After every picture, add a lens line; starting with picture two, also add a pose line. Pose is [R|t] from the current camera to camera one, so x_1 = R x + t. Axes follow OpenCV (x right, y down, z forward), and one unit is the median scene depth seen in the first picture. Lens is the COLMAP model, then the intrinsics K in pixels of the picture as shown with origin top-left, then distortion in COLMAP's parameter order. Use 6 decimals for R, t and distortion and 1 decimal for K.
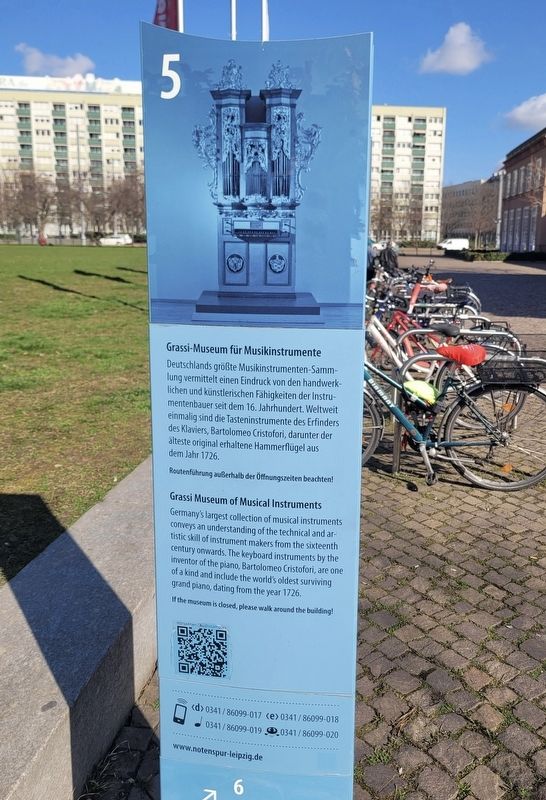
lens RADIAL K [[791.1, 0, 273.4], [0, 791.1, 400.8], [0, 0, 1]] dist [0.008454, 0.000000]
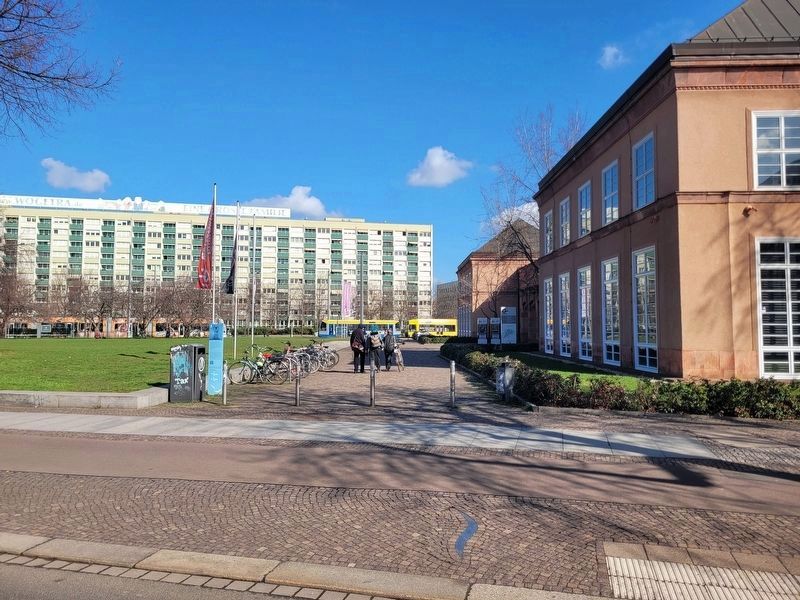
lens RADIAL K [[601.0, 0, 399.5], [0, 601.0, 301.6], [0, 0, 1]] dist [-0.001506, 0.000078]
pose [[0.989883, -0.011694, 0.141404, 0.029325], [0.045305, 0.970478, -0.236897, -0.027964], [-0.134459, 0.240906, 0.961189, 0.117278]]
